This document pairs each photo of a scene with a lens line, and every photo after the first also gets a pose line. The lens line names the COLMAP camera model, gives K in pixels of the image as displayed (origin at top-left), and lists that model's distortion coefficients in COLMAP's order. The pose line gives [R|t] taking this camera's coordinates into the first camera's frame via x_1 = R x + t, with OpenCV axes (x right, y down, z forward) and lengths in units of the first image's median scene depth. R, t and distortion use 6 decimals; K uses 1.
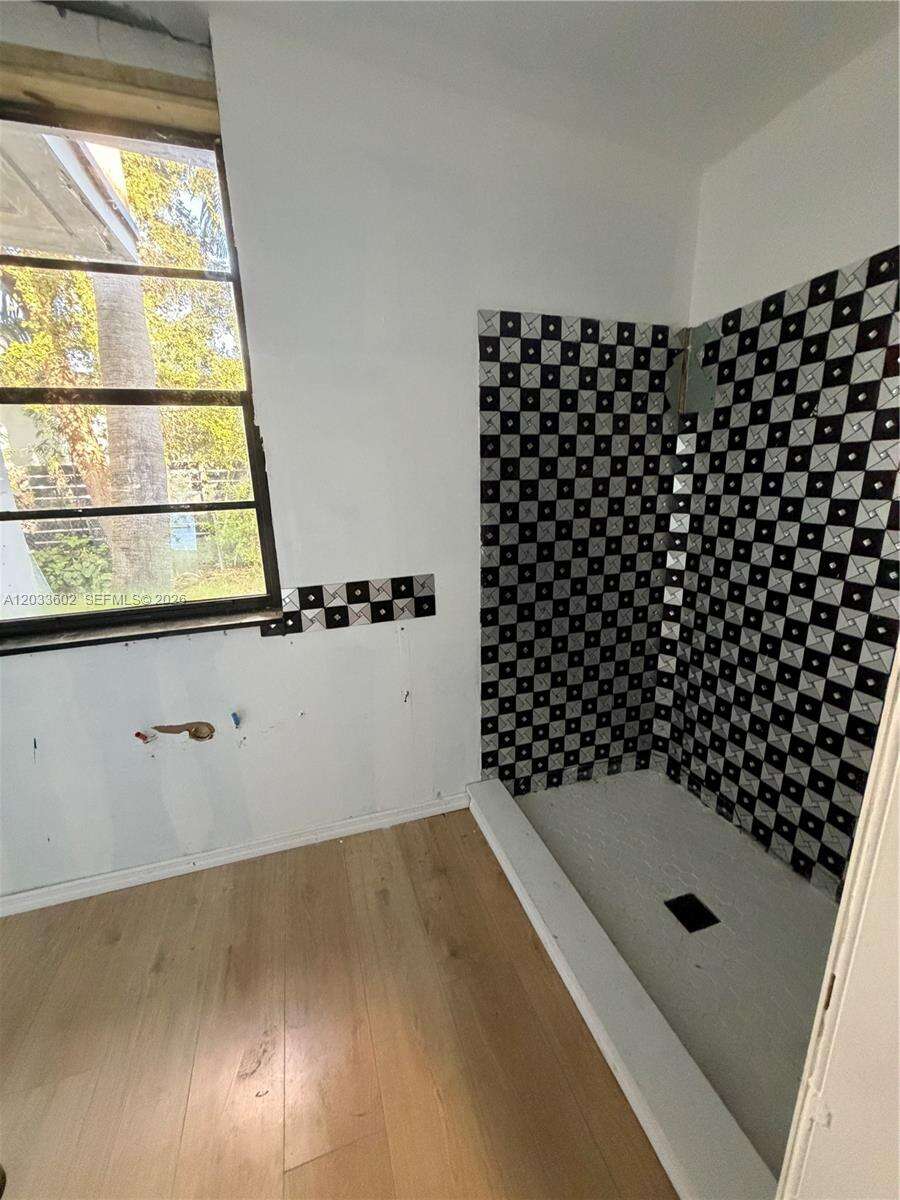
lens RADIAL K [[478.5, 0, 447.2], [0, 478.5, 599.8], [0, 0, 1]] dist [0.001508, 0.000162]
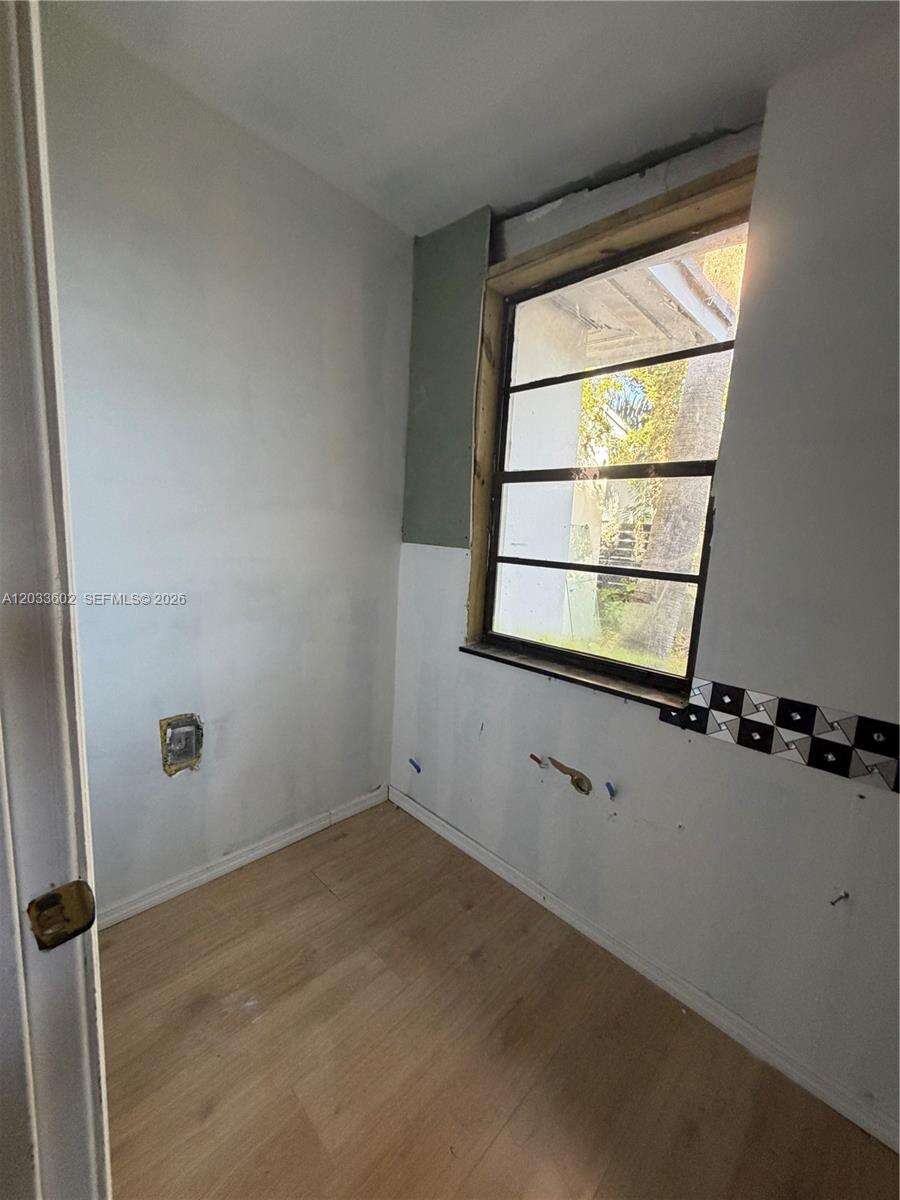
lens RADIAL K [[478.5, 0, 447.2], [0, 478.5, 599.8], [0, 0, 1]] dist [0.001508, 0.000162]
pose [[0.469156, 0.184649, -0.863596, 0.165252], [-0.289833, 0.955926, 0.046936, -0.066556], [0.834200, 0.228278, 0.501995, 0.154954]]
